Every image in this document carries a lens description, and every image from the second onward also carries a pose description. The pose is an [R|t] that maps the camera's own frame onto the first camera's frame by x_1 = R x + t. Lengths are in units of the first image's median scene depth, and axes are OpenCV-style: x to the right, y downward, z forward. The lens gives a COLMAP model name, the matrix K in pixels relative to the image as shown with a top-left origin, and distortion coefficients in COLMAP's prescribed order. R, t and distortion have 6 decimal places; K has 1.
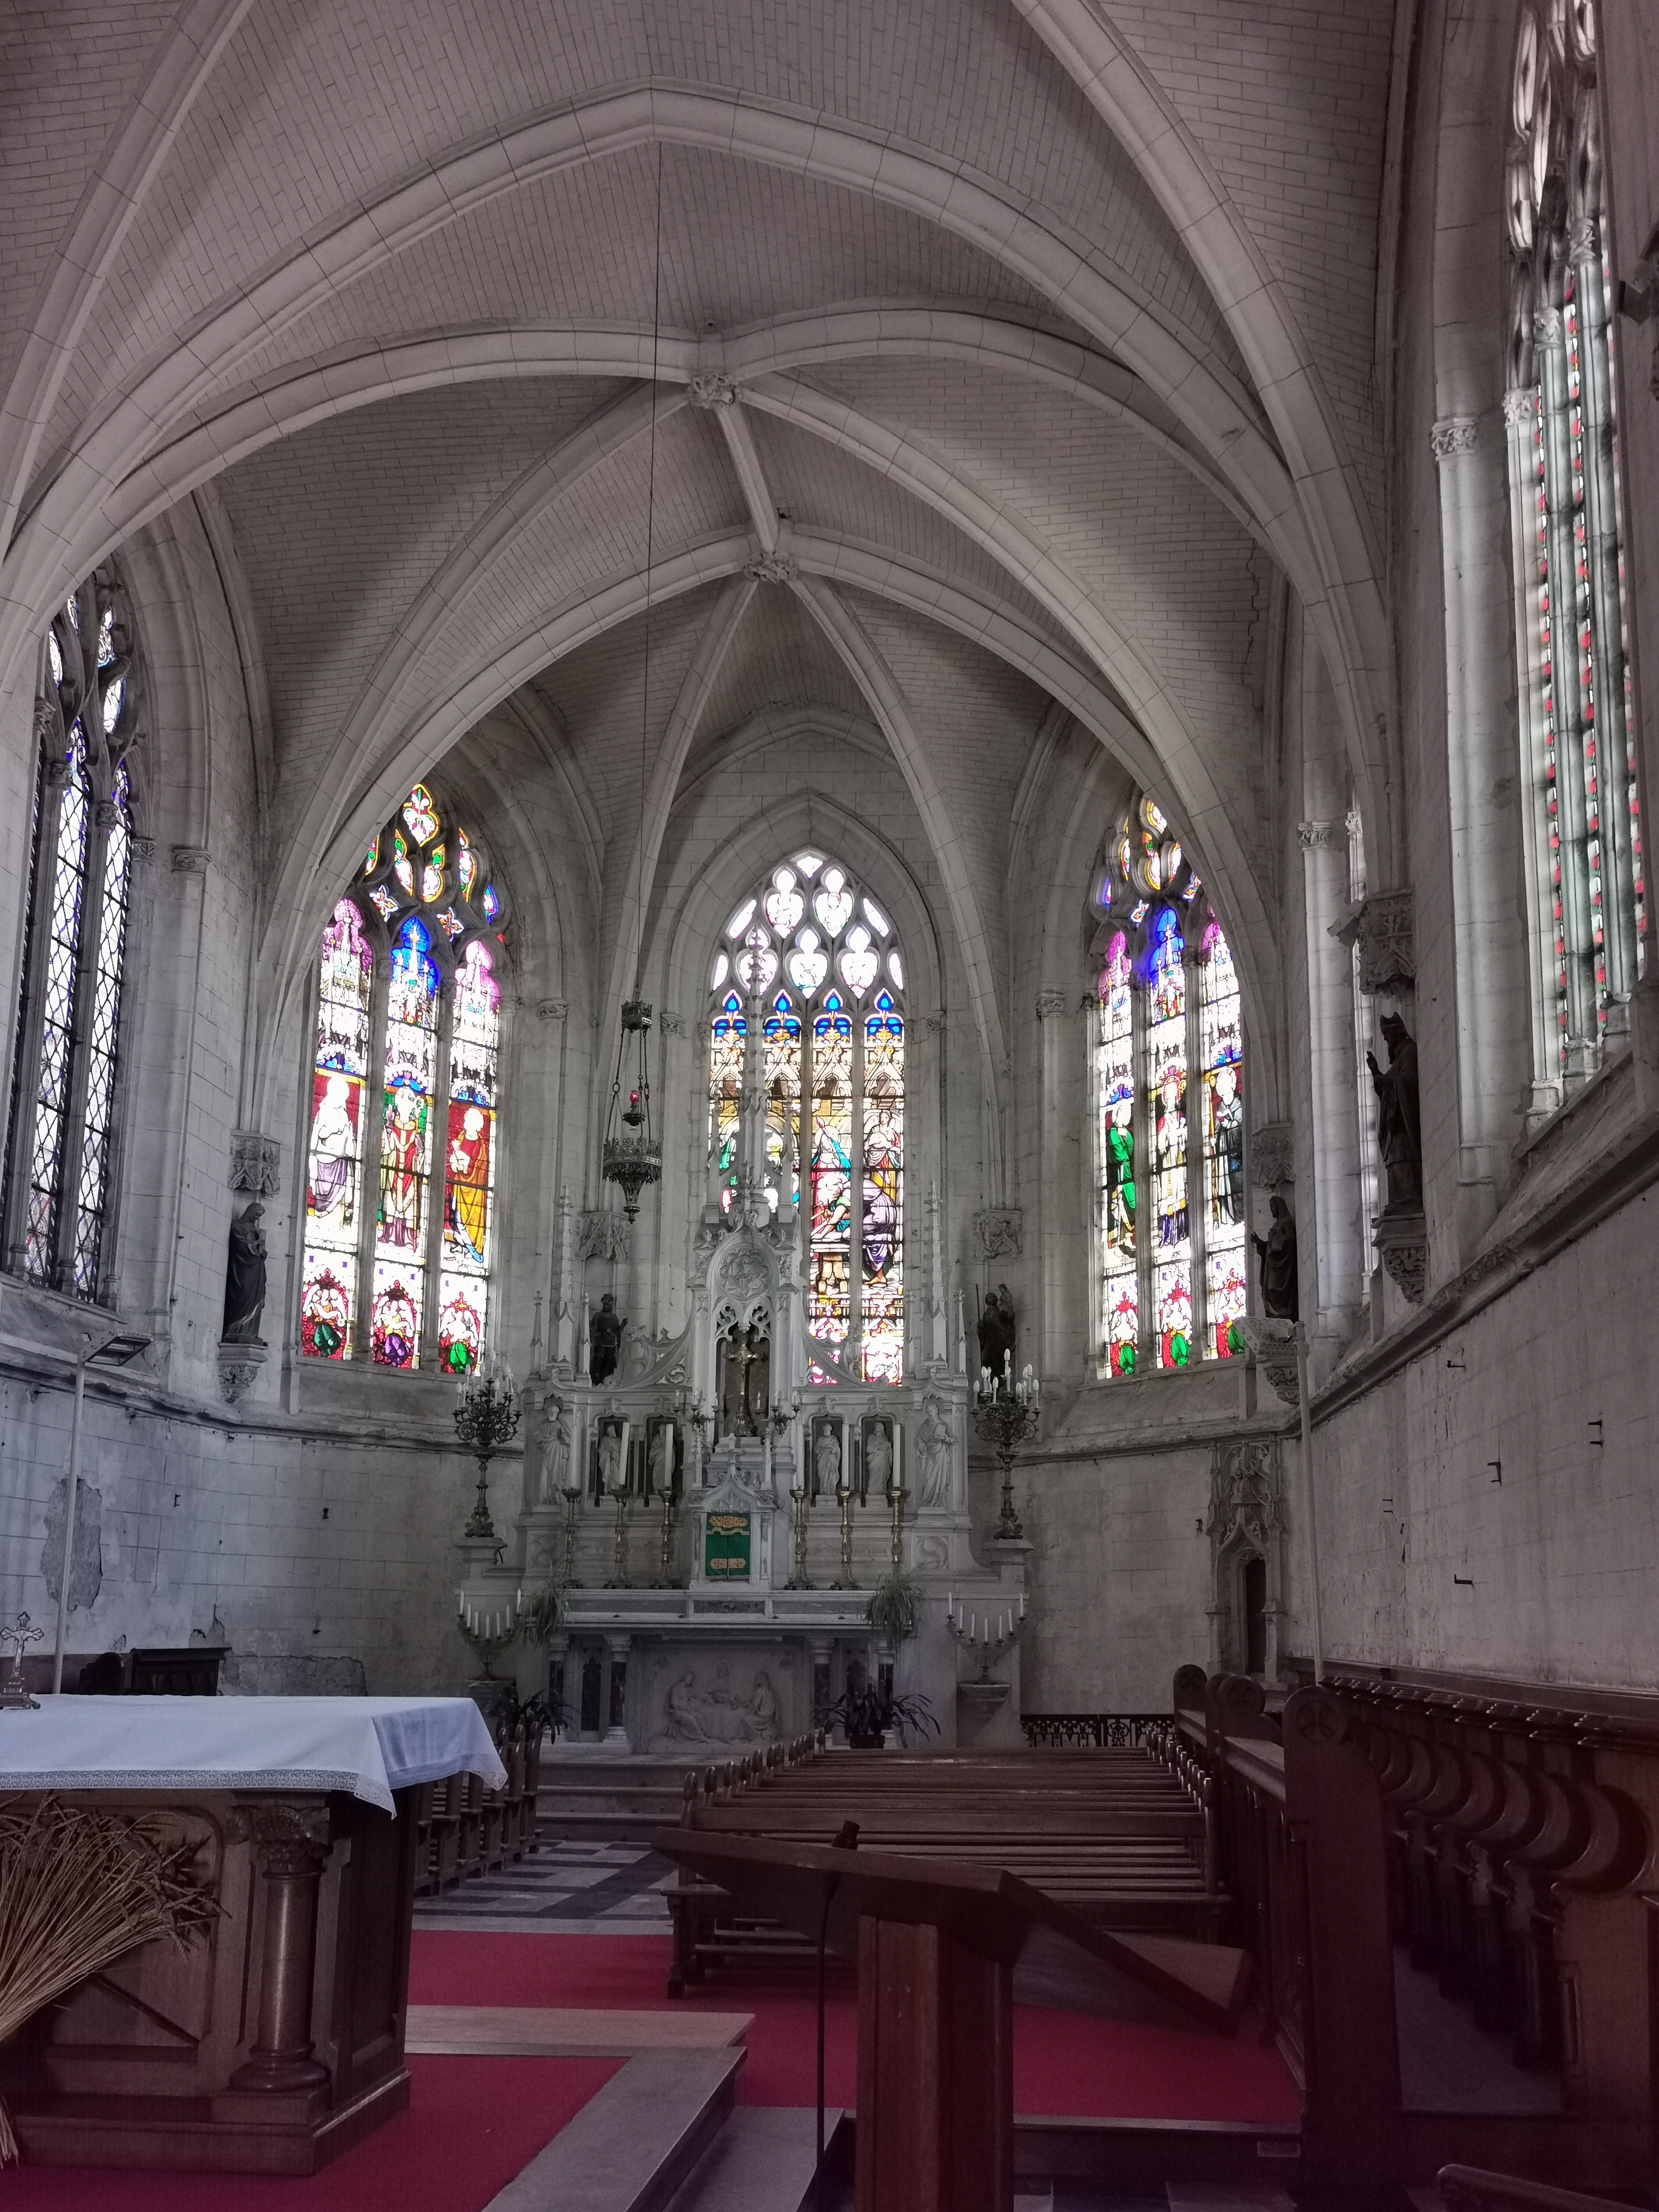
lens RADIAL K [[2687.2, 0, 829.5], [0, 2687.2, 1106.0], [0, 0, 1]] dist [0.089087, -0.017373]
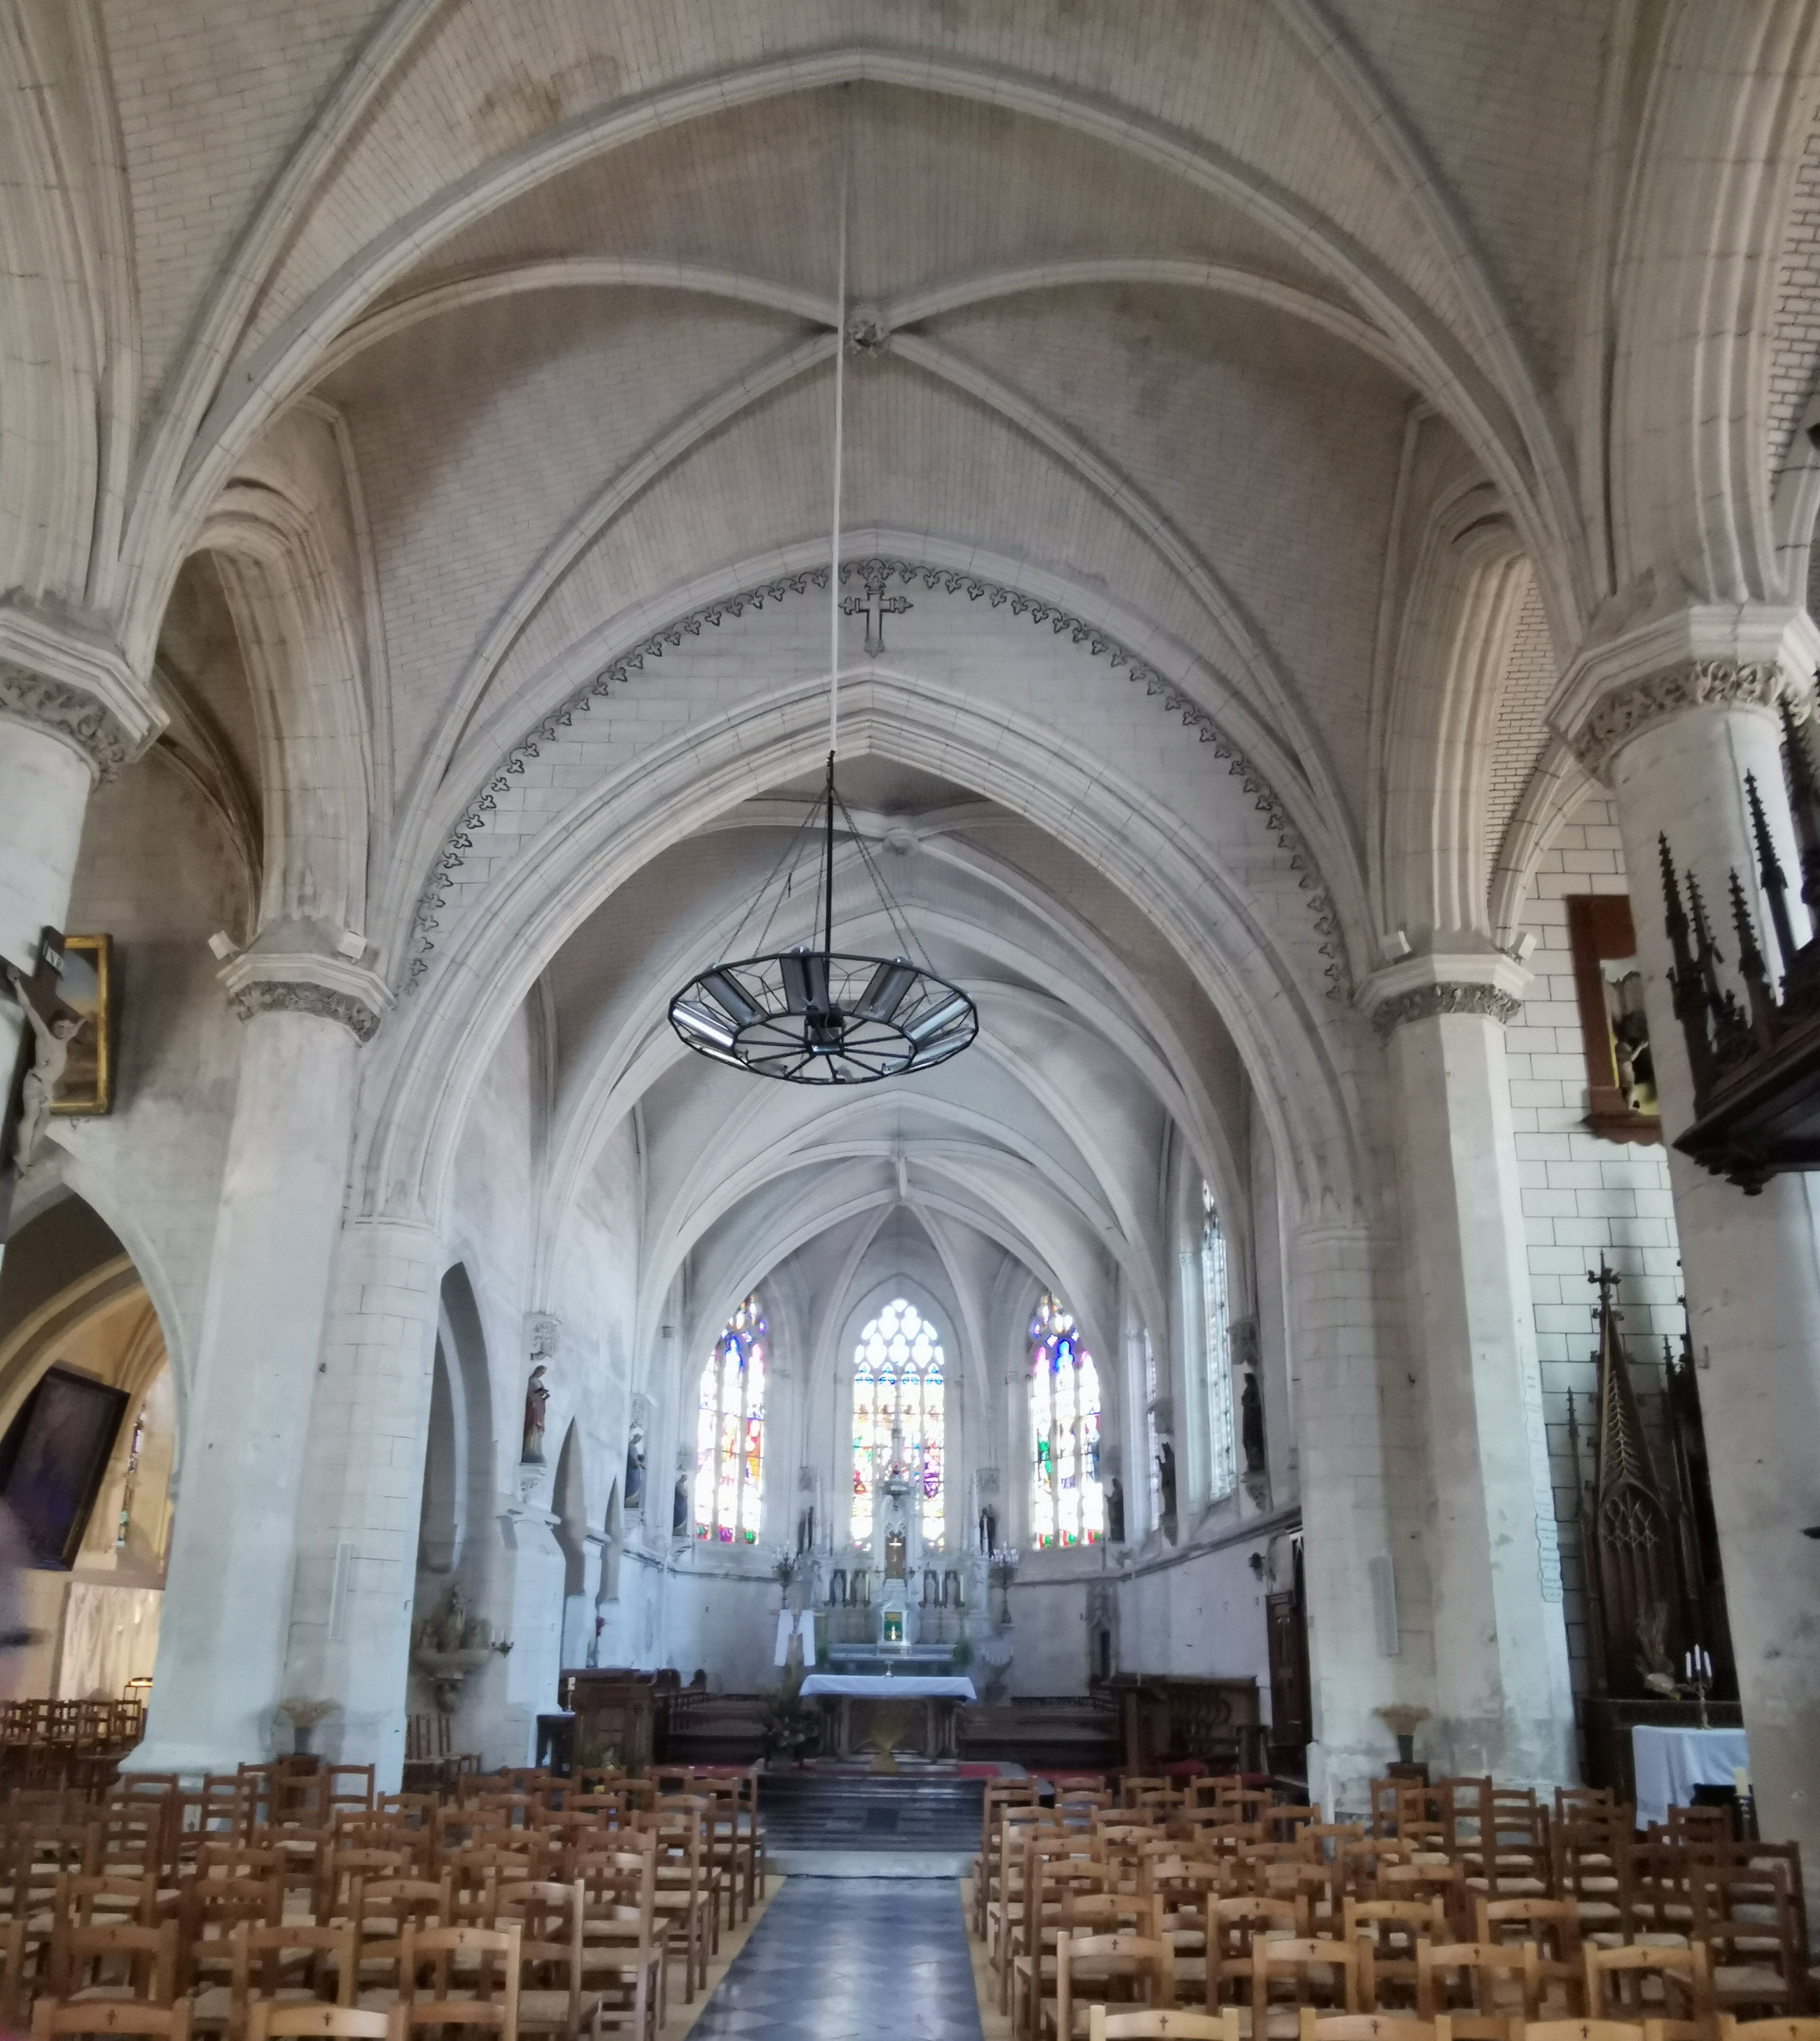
lens RADIAL K [[1971.1, 0, 910.0], [0, 1971.1, 1020.5], [0, 0, 1]] dist [-0.005911, -0.008178]
pose [[0.995615, 0.027819, 0.089317, -0.168530], [-0.016920, 0.992564, -0.120541, -0.142024], [-0.092006, 0.118501, 0.988682, -0.708062]]
